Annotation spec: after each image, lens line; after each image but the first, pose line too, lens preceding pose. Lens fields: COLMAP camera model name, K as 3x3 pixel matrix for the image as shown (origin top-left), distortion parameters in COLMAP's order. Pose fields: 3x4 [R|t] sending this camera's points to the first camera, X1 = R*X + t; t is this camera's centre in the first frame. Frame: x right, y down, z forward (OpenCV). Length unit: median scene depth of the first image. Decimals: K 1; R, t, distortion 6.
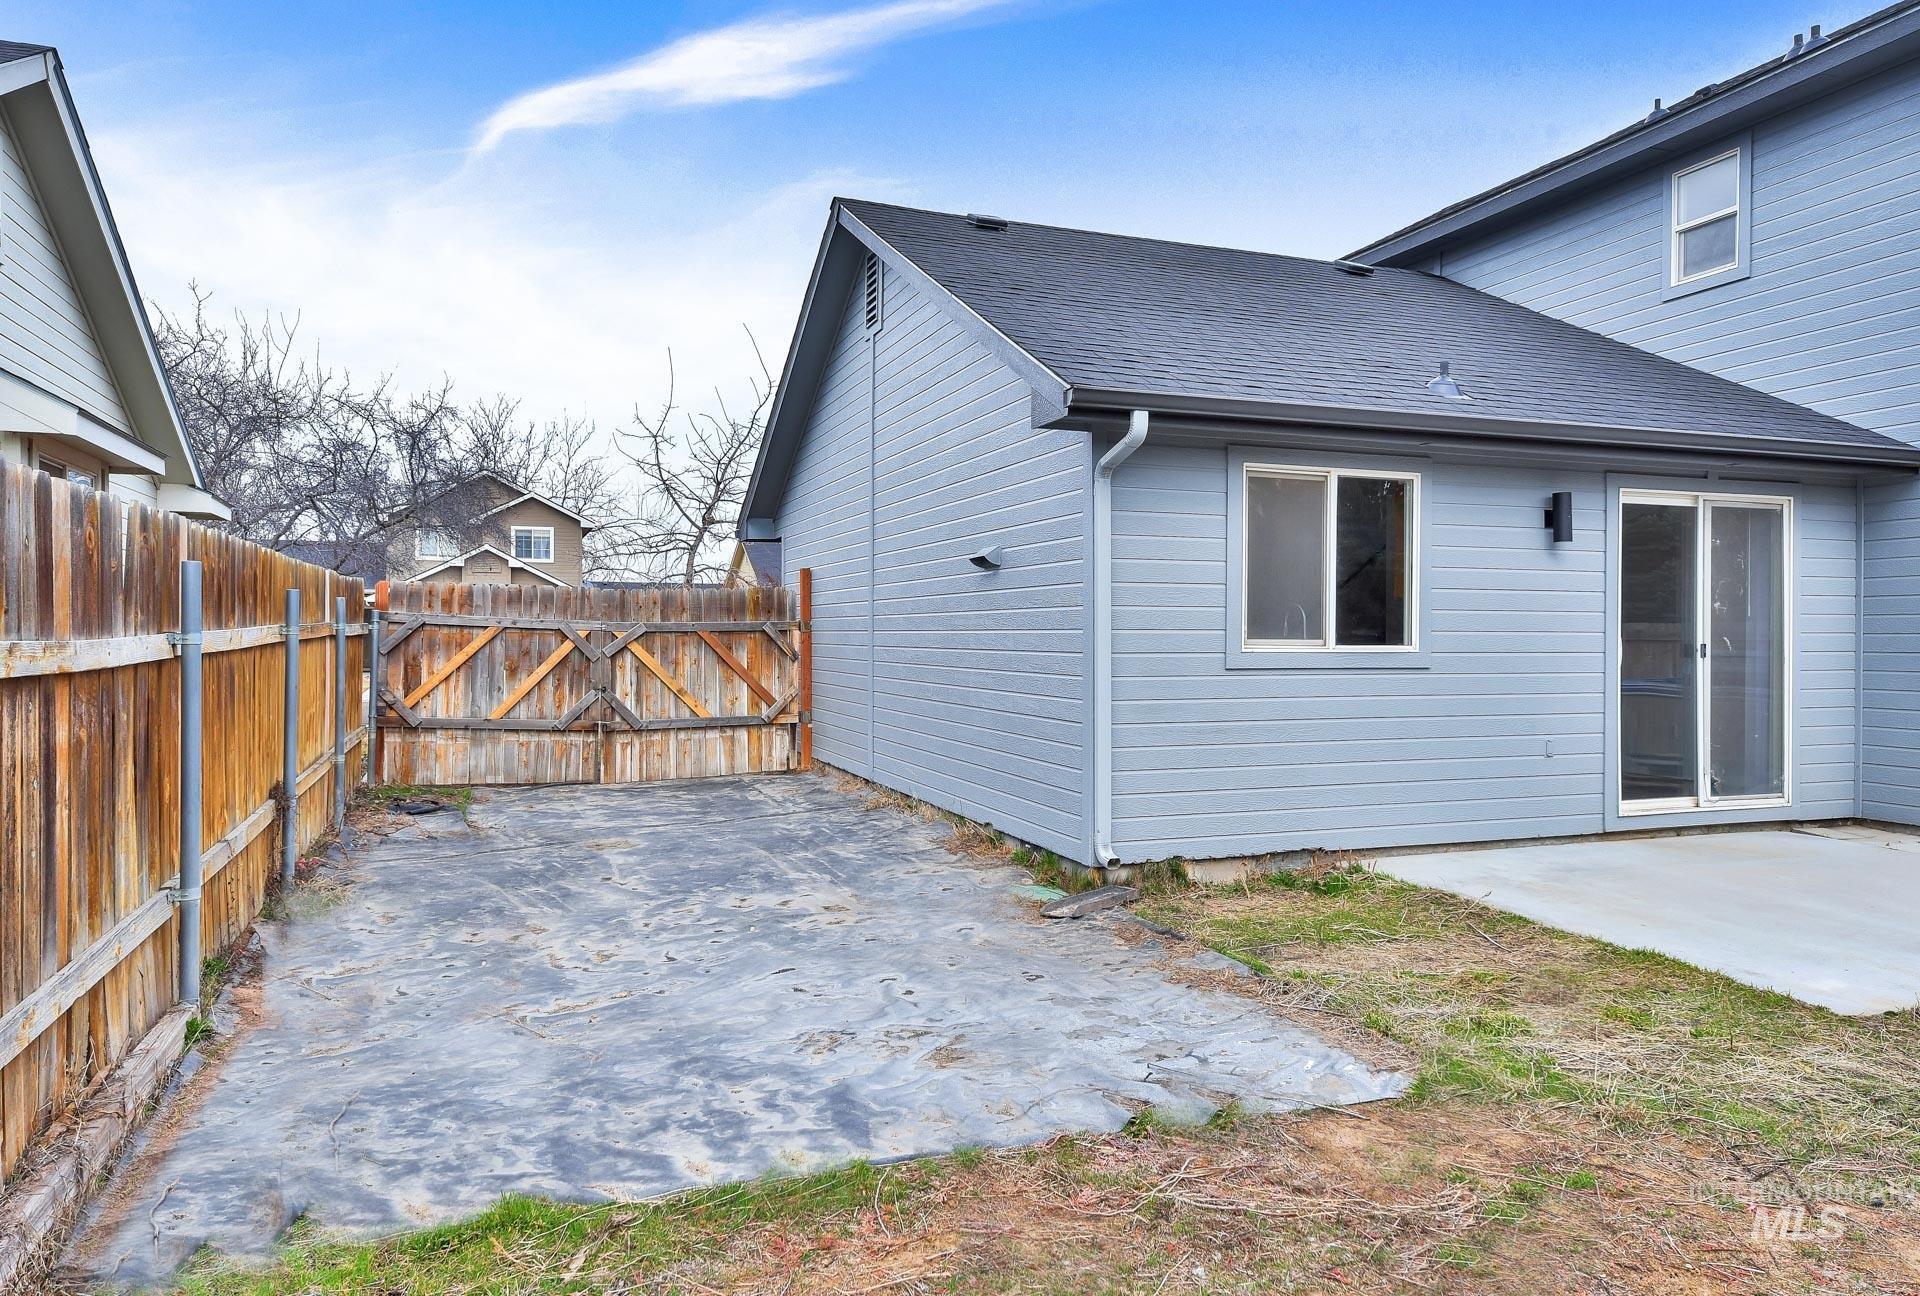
lens RADIAL K [[1240.5, 0, 968.2], [0, 1240.5, 638.9], [0, 0, 1]] dist [0.010356, 0.007863]
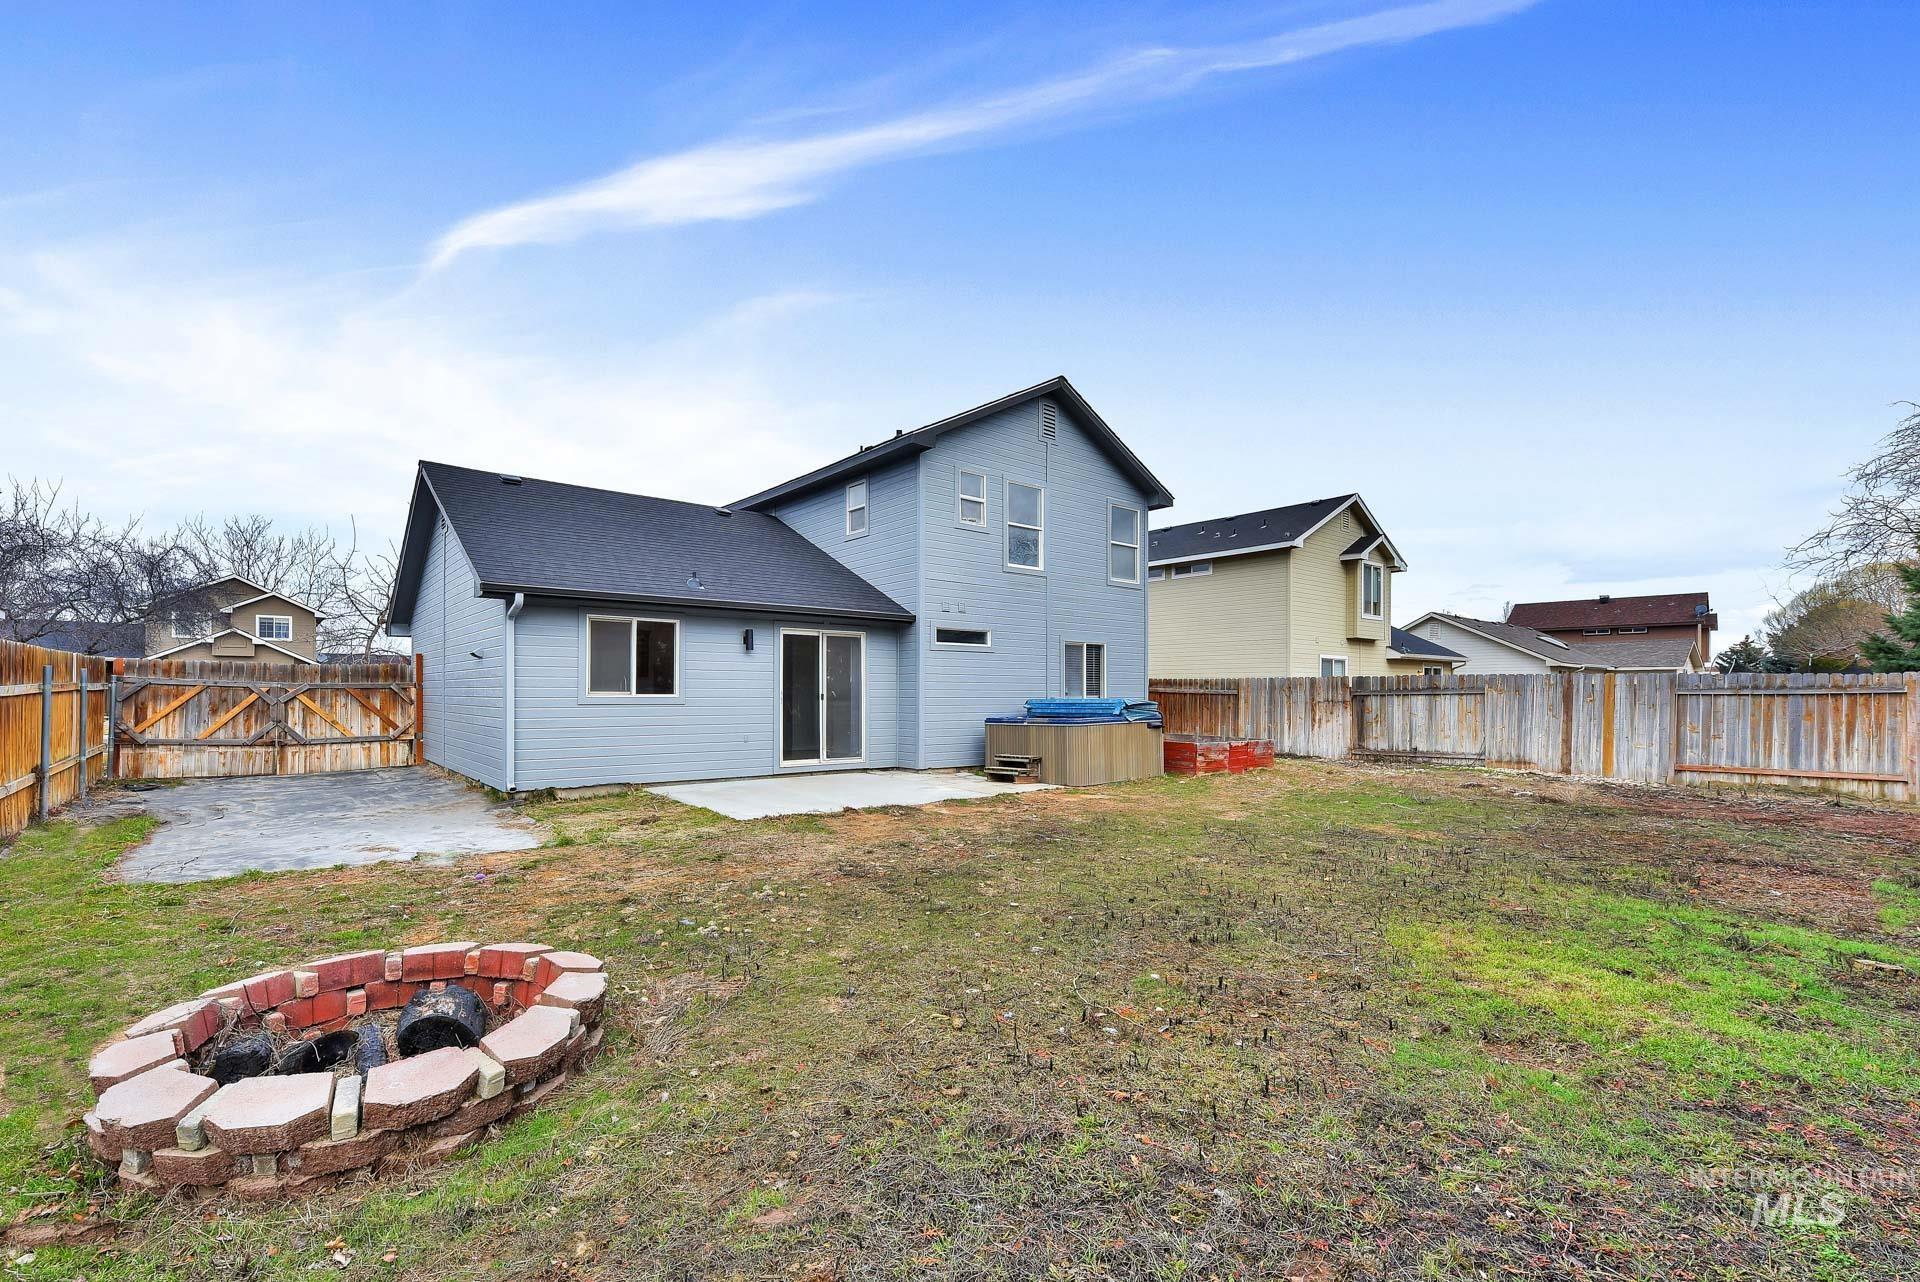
lens RADIAL K [[809.1, 0, 929.1], [0, 809.1, 686.4], [0, 0, 1]] dist [0.004270, -0.001740]
pose [[0.948467, 0.002181, 0.316870, 0.225583], [0.001257, 0.999943, -0.010645, 0.005017], [-0.316875, 0.010494, 0.948409, -0.397872]]
